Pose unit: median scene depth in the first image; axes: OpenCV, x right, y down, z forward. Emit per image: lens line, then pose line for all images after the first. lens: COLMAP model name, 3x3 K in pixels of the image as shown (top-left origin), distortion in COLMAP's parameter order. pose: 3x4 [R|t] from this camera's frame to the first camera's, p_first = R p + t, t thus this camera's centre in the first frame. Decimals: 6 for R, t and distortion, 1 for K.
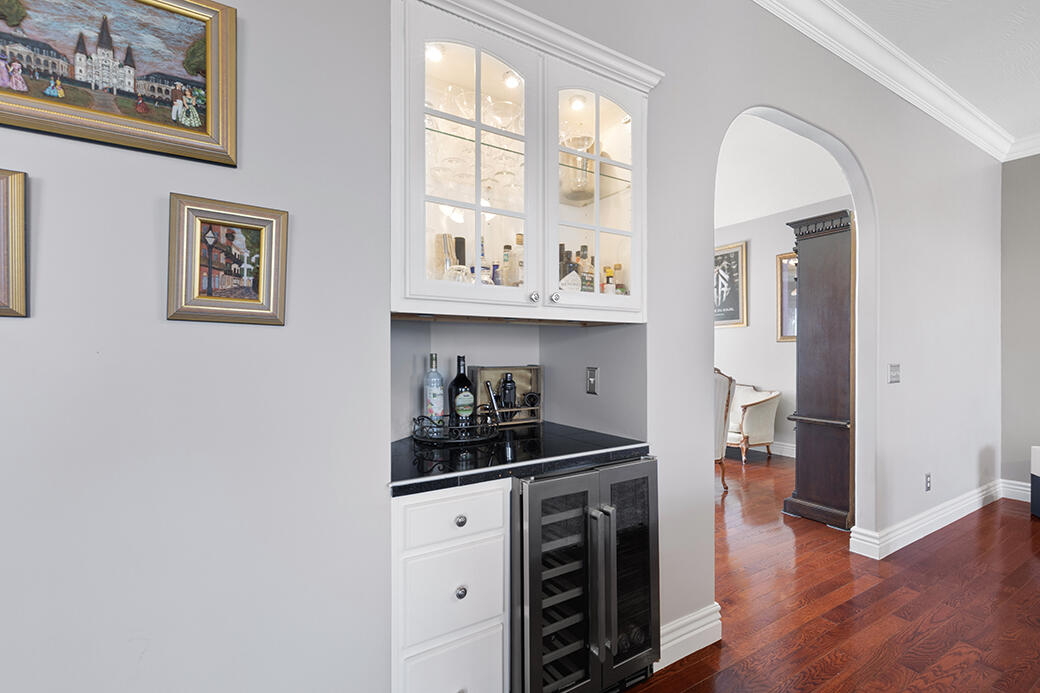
lens RADIAL K [[468.4, 0, 521.4], [0, 468.4, 349.2], [0, 0, 1]] dist [0.004858, -0.001093]
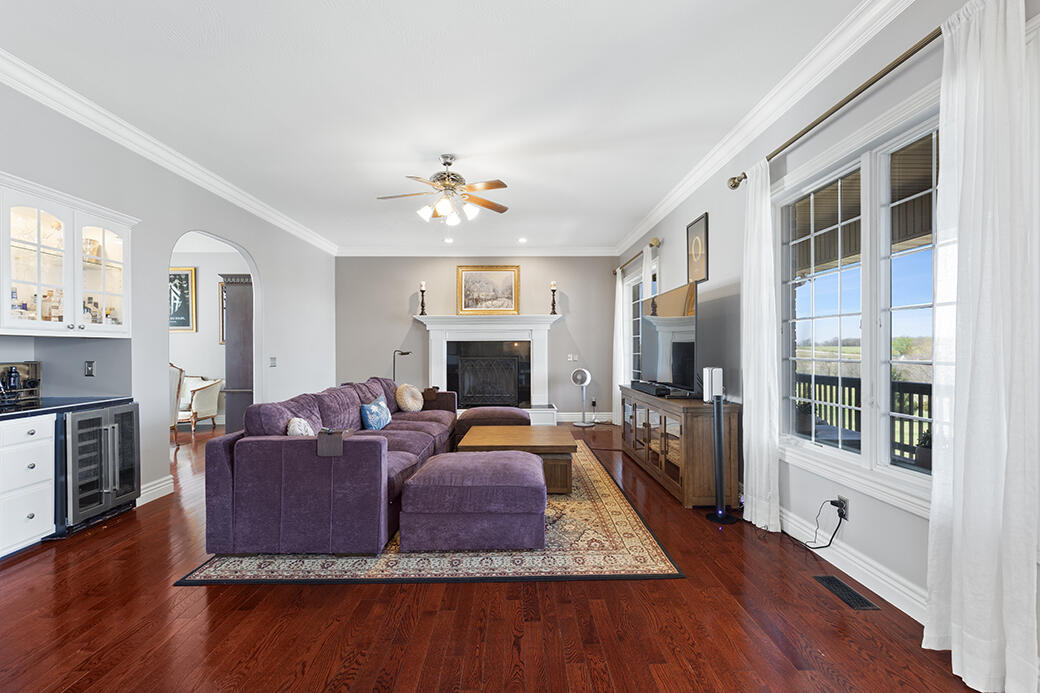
lens RADIAL K [[468.4, 0, 525.0], [0, 468.4, 351.7], [0, 0, 1]] dist [0.004858, -0.001093]
pose [[0.502751, -0.006077, 0.864410, -0.230865], [-0.001091, 0.999970, 0.007665, -0.005105], [-0.864431, -0.004796, 0.502729, -0.546367]]
